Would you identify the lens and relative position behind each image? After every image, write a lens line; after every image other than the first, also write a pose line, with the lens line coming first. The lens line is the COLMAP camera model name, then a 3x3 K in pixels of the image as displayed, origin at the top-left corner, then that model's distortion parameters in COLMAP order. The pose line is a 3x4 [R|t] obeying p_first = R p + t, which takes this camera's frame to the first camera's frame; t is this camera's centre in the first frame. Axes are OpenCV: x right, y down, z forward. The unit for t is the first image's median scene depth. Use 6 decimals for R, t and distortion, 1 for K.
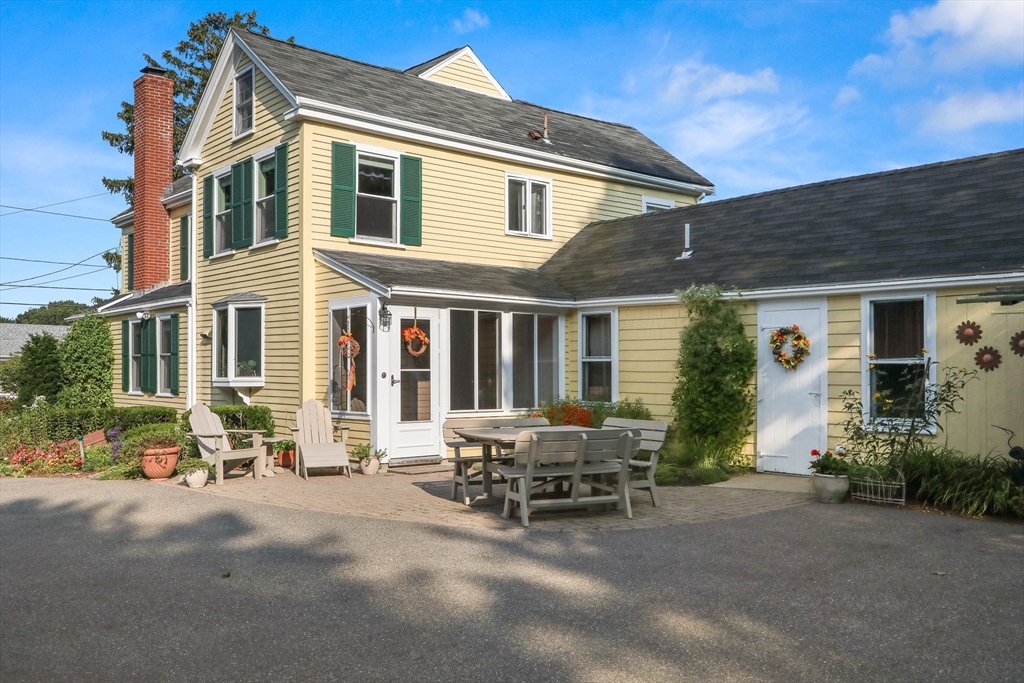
lens RADIAL K [[1005.7, 0, 511.7], [0, 1005.7, 365.0], [0, 0, 1]] dist [-0.004187, 0.018392]
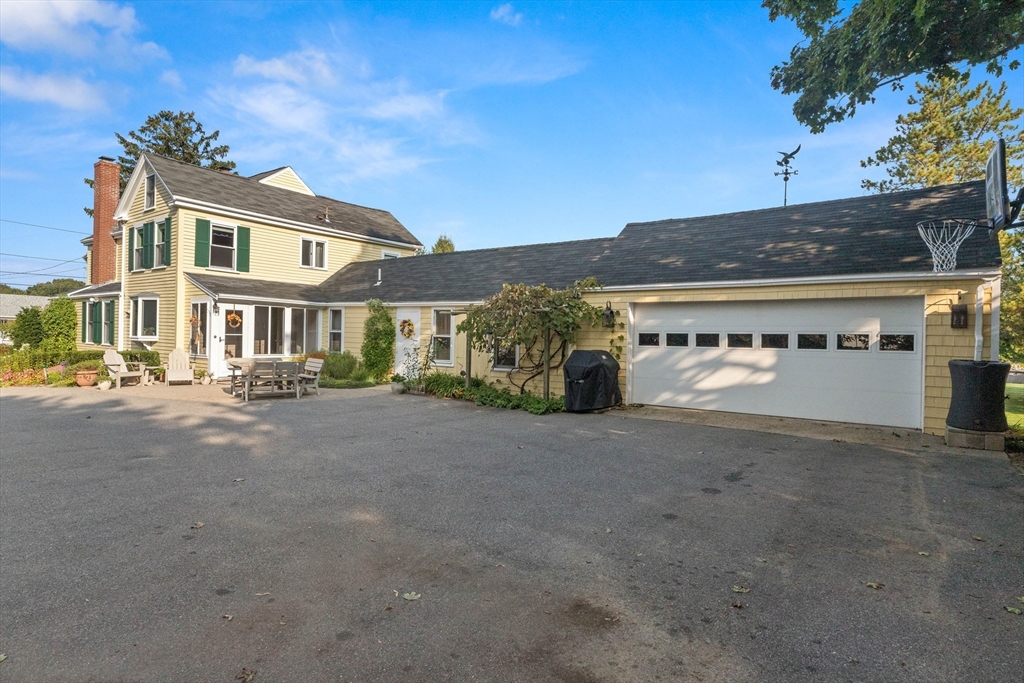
lens RADIAL K [[579.7, 0, 512.0], [0, 579.7, 341.5], [0, 0, 1]] dist [0.015095, -0.000092]
pose [[0.971788, 0.019972, 0.235009, 0.151280], [-0.023658, 0.999637, 0.012876, -0.008240], [-0.234666, -0.018072, 0.971908, -0.249089]]
